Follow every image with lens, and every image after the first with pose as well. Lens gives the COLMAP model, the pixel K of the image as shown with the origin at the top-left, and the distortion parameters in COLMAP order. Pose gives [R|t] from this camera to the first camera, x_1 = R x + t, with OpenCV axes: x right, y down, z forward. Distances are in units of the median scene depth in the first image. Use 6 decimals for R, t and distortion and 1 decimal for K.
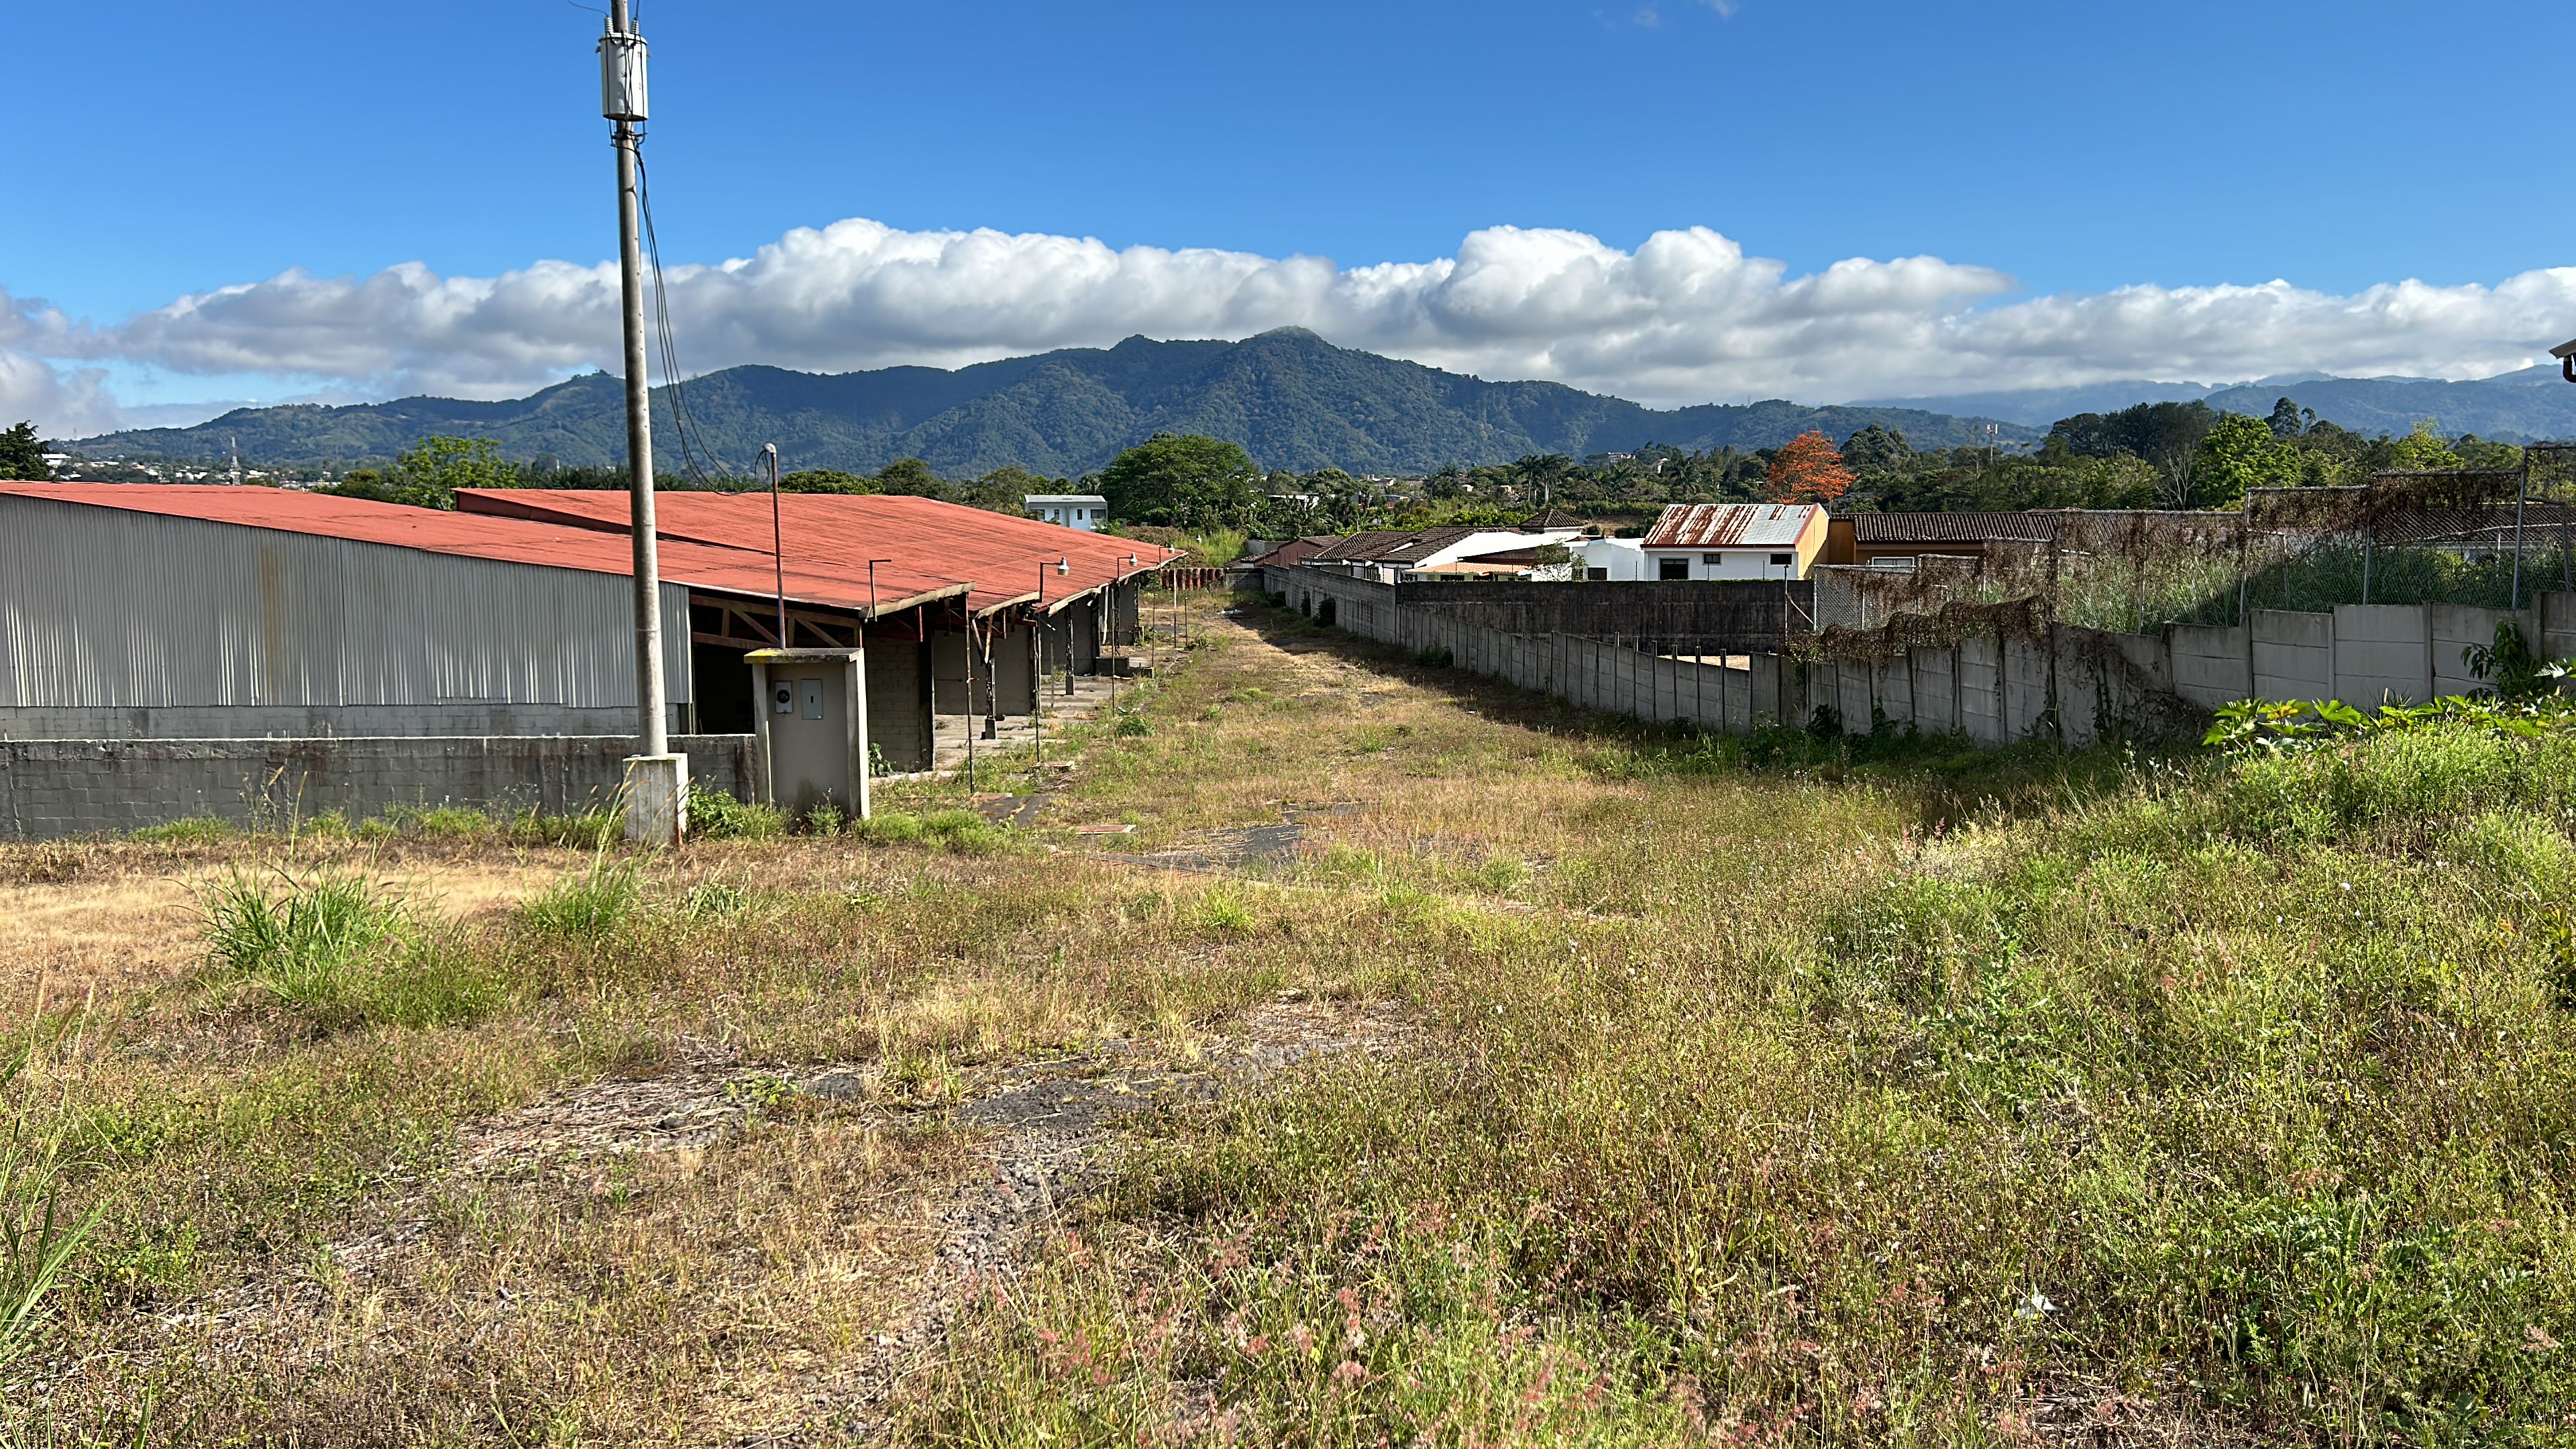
lens RADIAL K [[2055.5, 0, 1303.5], [0, 2055.5, 744.8], [0, 0, 1]] dist [0.160139, -0.428754]
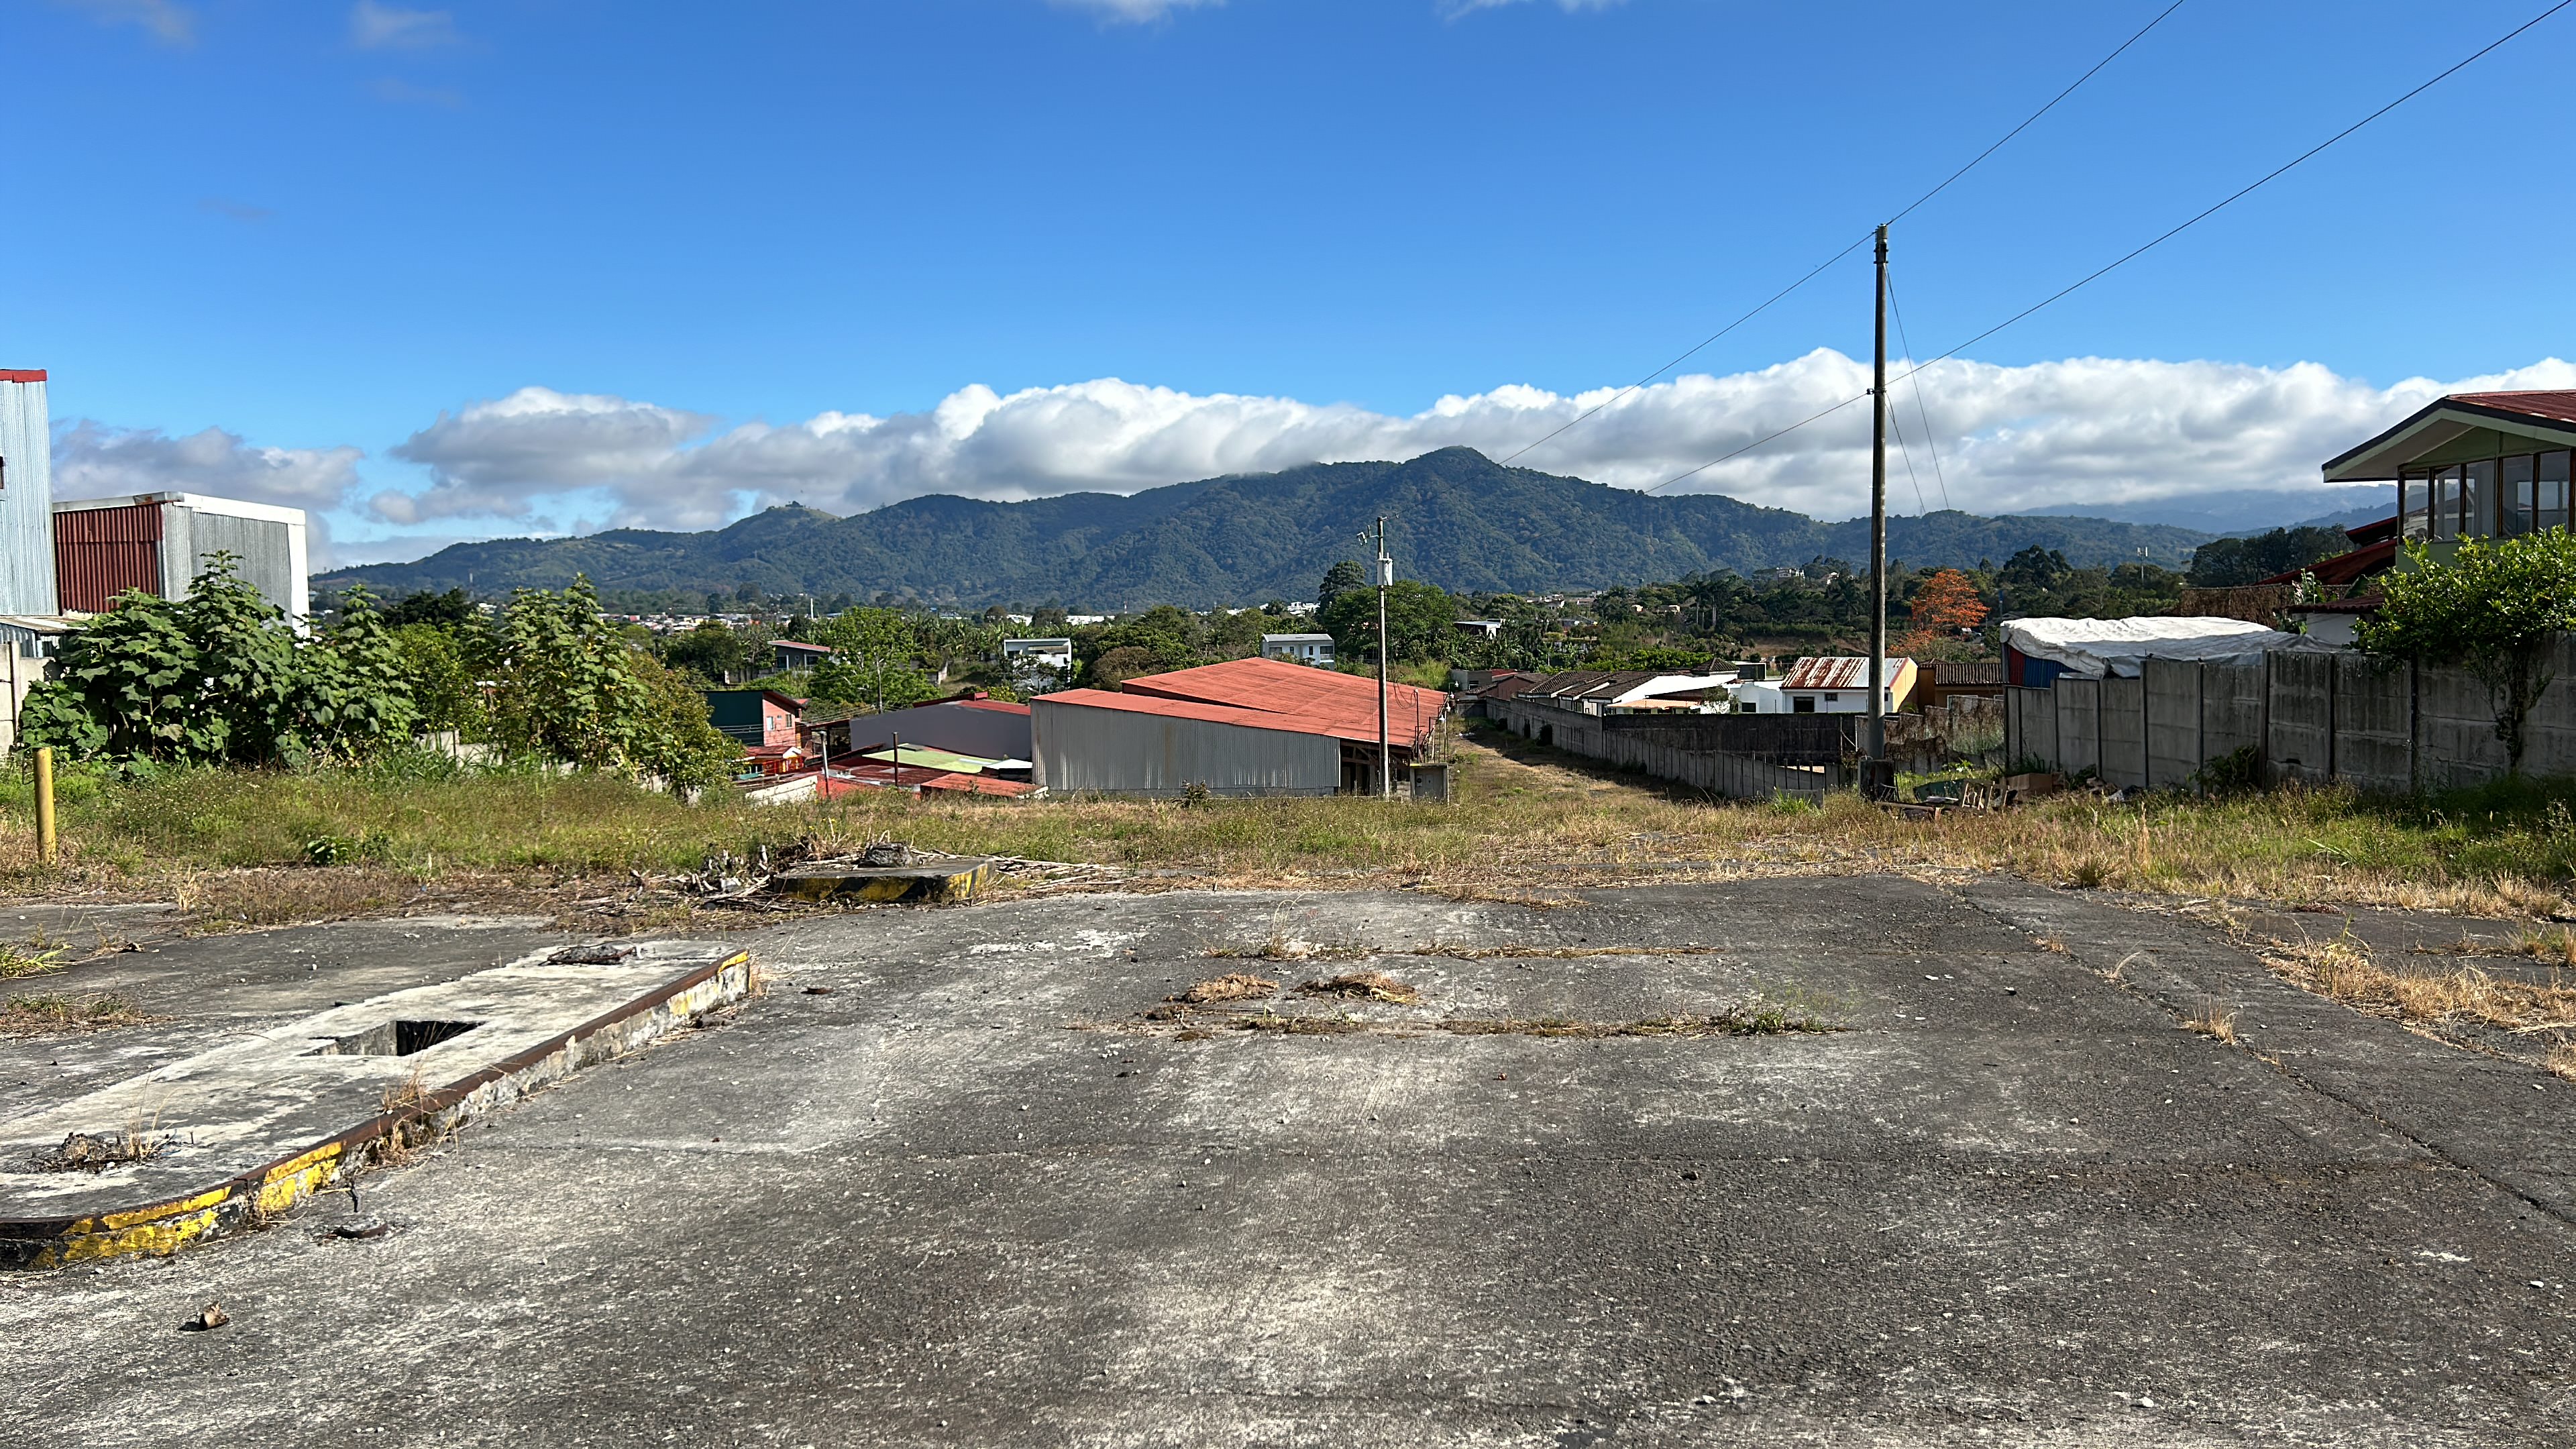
lens RADIAL K [[2052.7, 0, 1284.4], [0, 2052.7, 707.9], [0, 0, 1]] dist [0.154180, -0.269637]
pose [[0.995953, -0.009330, -0.089386, -0.045533], [0.002749, 0.997293, -0.073476, 0.019373], [0.089829, 0.072933, 0.993283, -0.420848]]
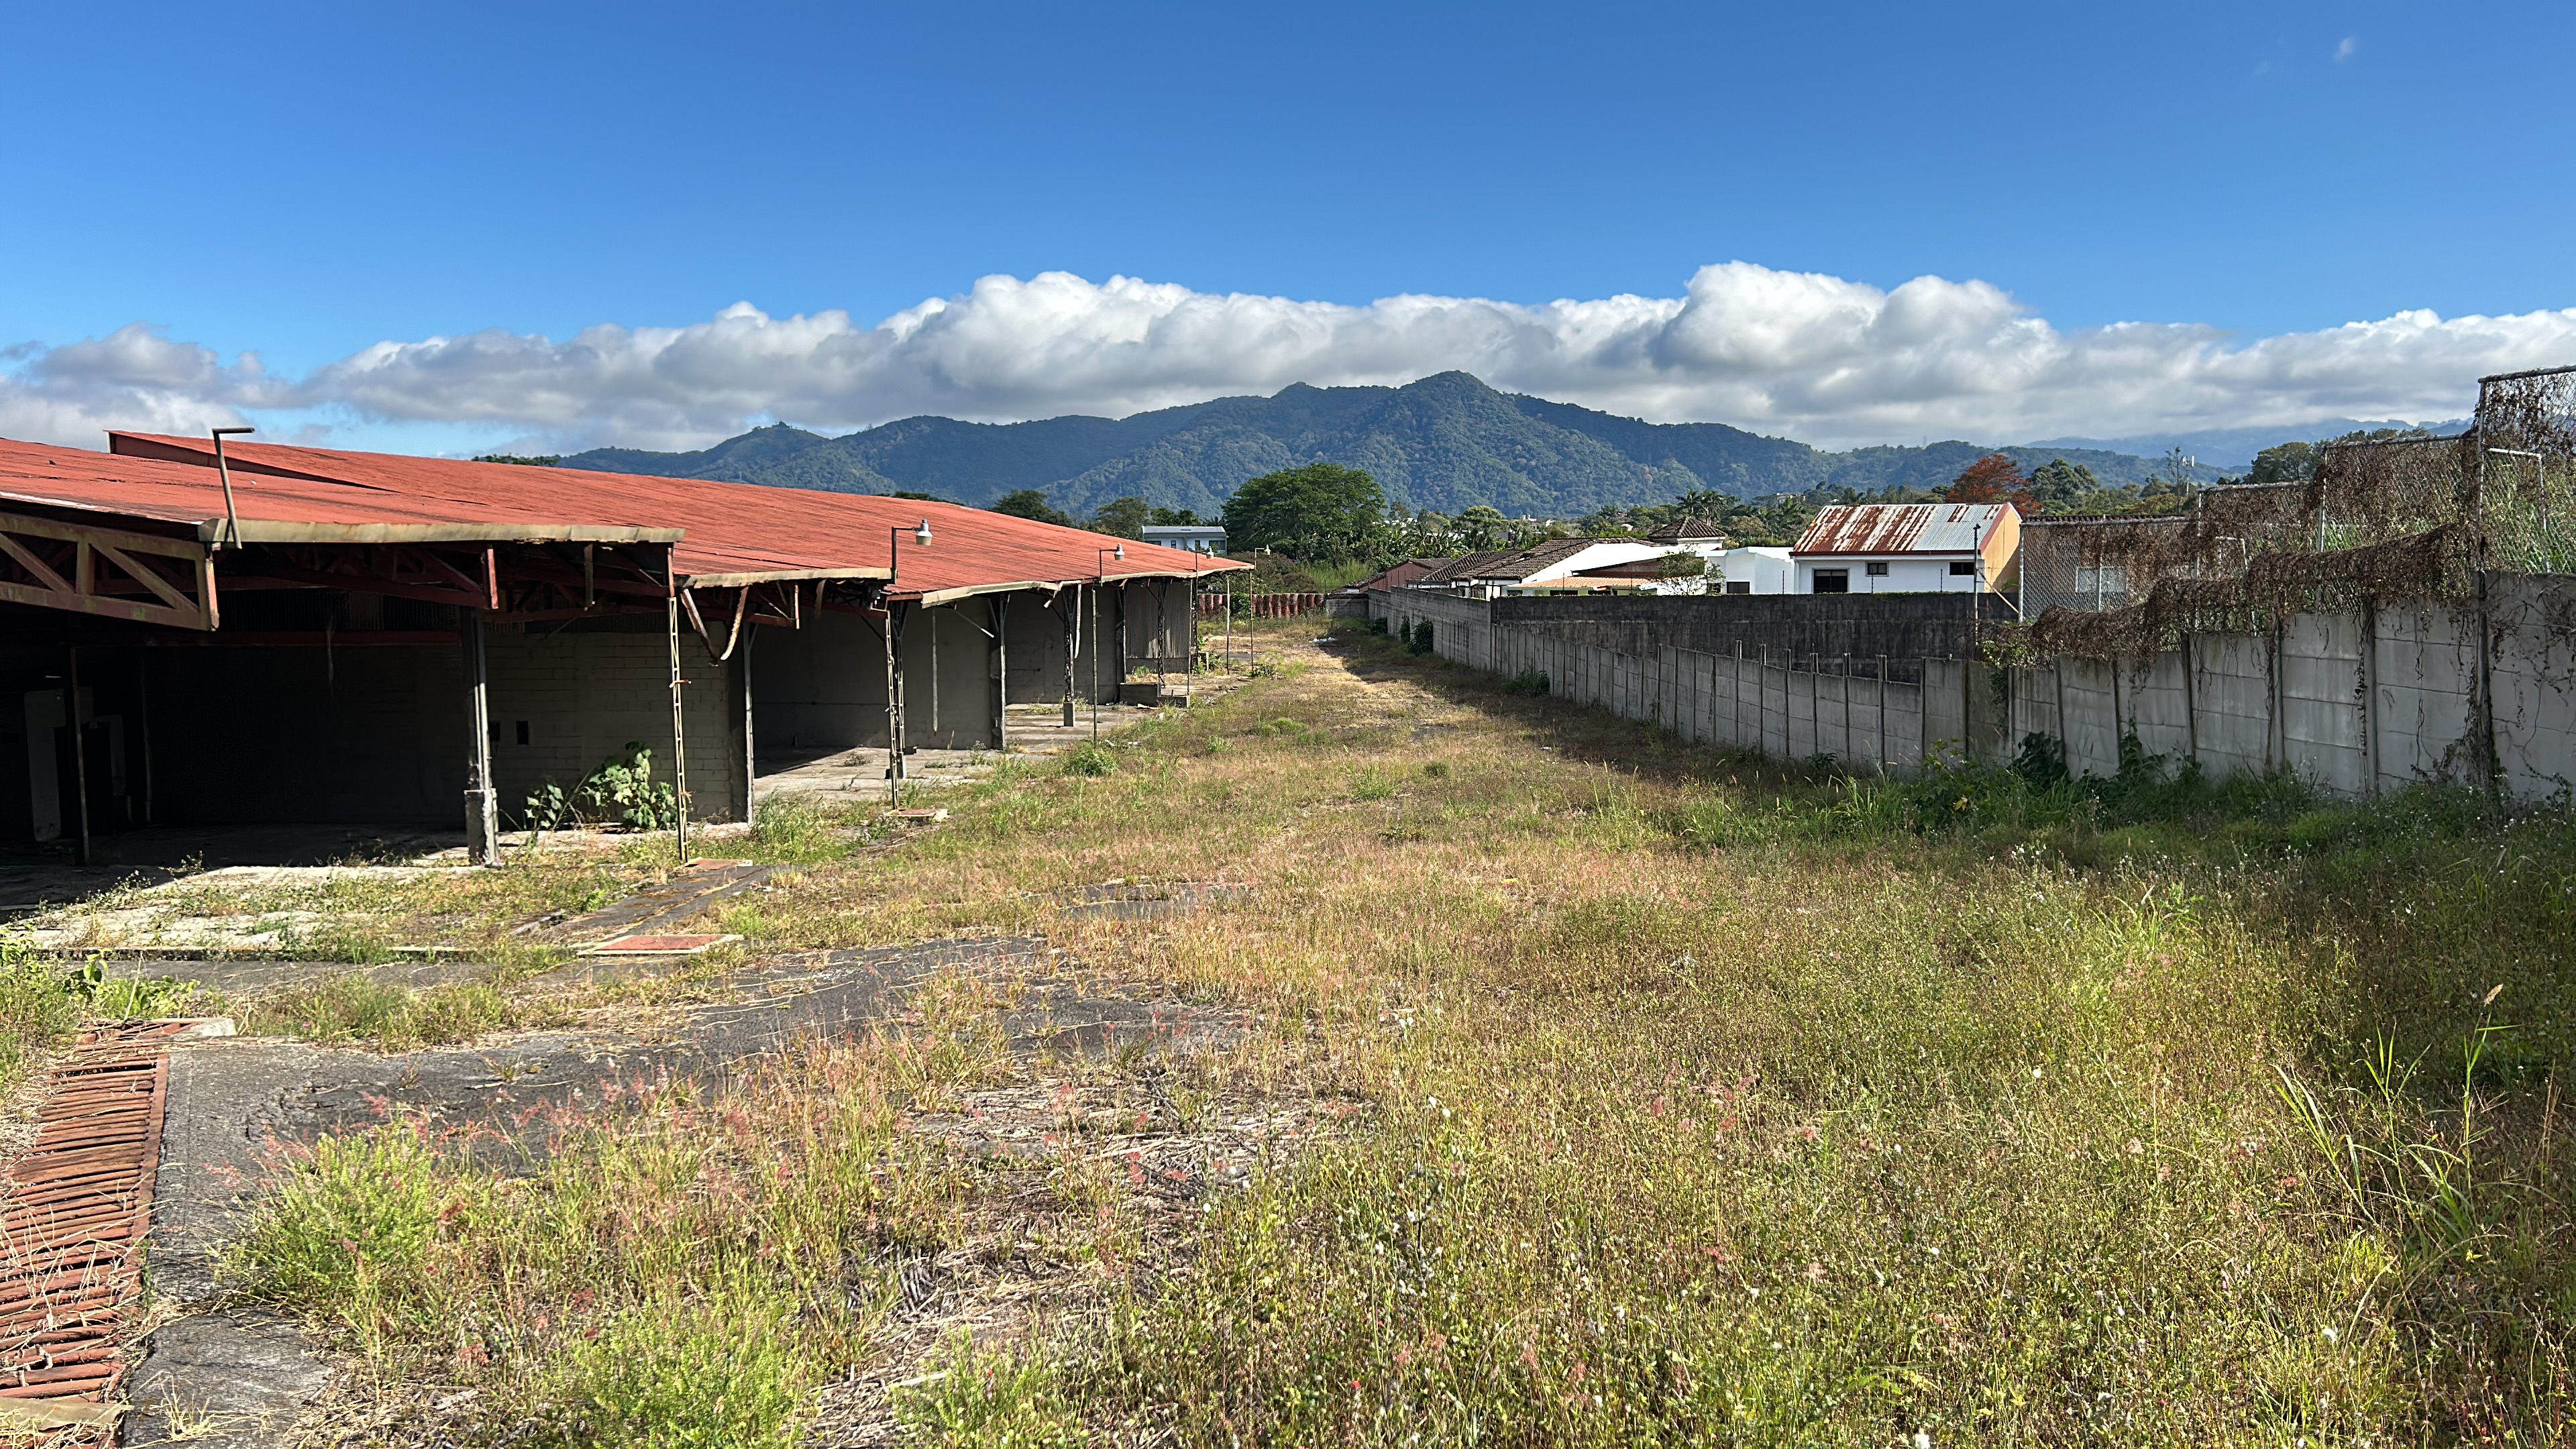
lens RADIAL K [[2066.4, 0, 1288.0], [0, 2066.4, 724.5], [0, 0, 1]] dist [0.137756, -0.271947]
pose [[0.996386, 0.004260, -0.084829, 0.033450], [-0.006974, 0.999472, -0.031722, 0.000275], [0.084649, 0.032199, 0.995890, 0.150263]]
